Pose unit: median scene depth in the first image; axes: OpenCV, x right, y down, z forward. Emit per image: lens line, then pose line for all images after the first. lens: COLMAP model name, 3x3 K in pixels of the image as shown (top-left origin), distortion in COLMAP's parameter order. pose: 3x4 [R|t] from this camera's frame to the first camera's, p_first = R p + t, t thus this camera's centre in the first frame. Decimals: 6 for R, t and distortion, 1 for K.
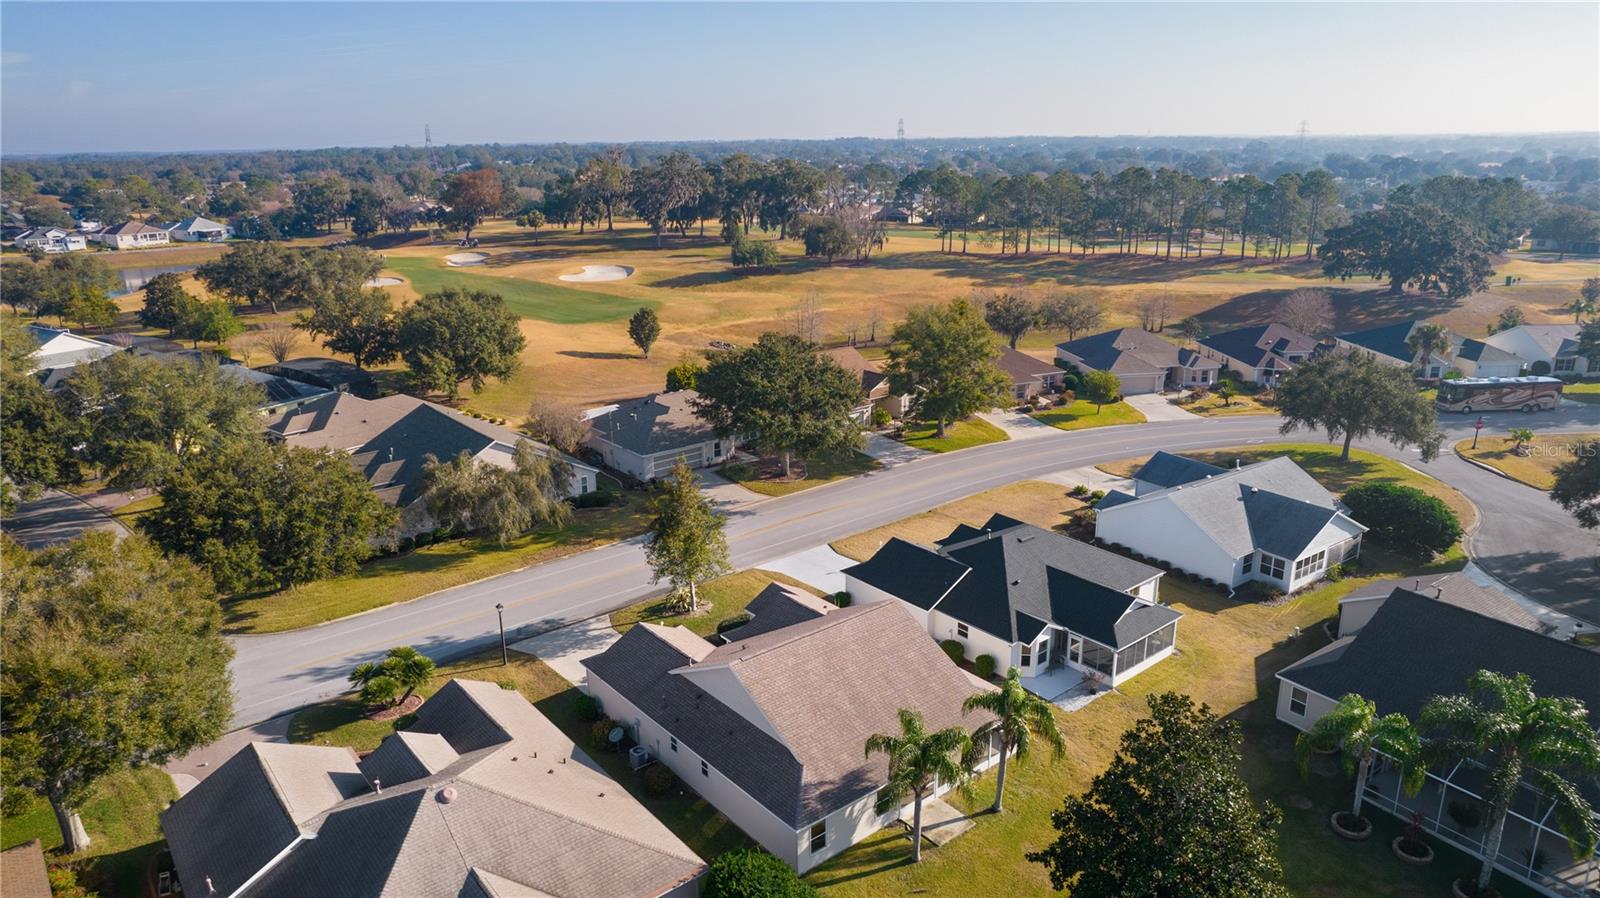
lens RADIAL K [[1034.5, 0, 803.1], [0, 1034.5, 451.8], [0, 0, 1]] dist [-0.078732, 0.069437]
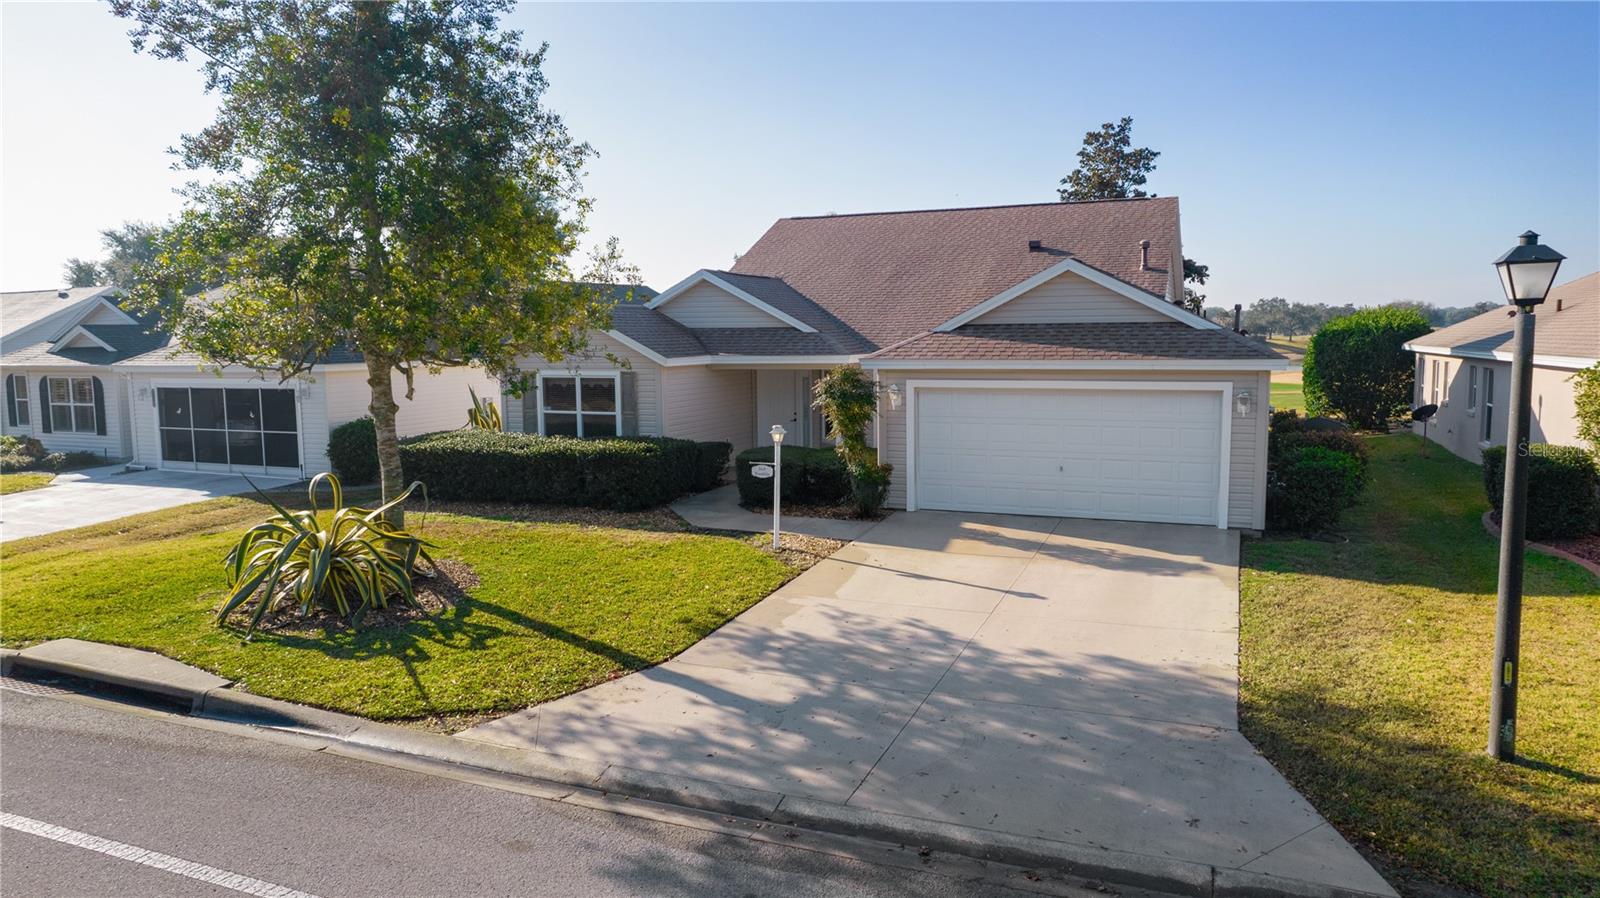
lens RADIAL K [[1034.5, 0, 803.5], [0, 1034.5, 428.3], [0, 0, 1]] dist [-0.078732, 0.069437]
pose [[-0.470428, -0.068694, 0.879760, -0.260470], [0.273869, 0.936371, 0.219558, 0.084115], [-0.838864, 0.344225, -0.421682, 0.811707]]
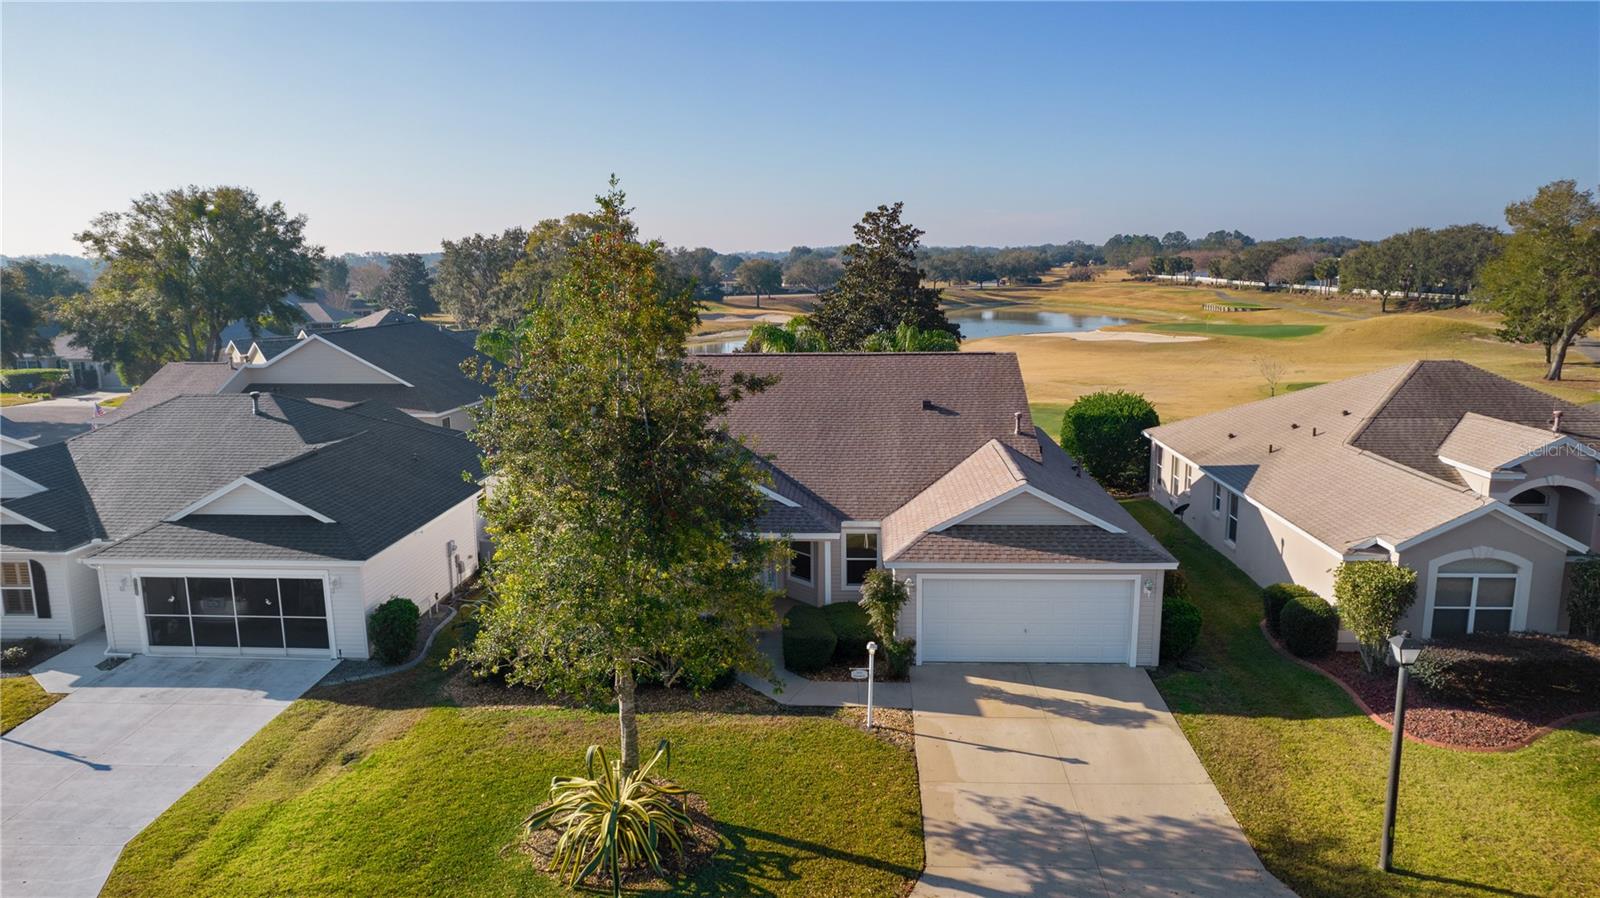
lens RADIAL K [[1034.5, 0, 800.5], [0, 1034.5, 421.9], [0, 0, 1]] dist [-0.078732, 0.069437]
pose [[-0.735239, -0.090600, 0.671726, -0.250368], [0.214692, 0.908871, 0.357577, -0.019178], [-0.642909, 0.407118, -0.648786, 0.890348]]
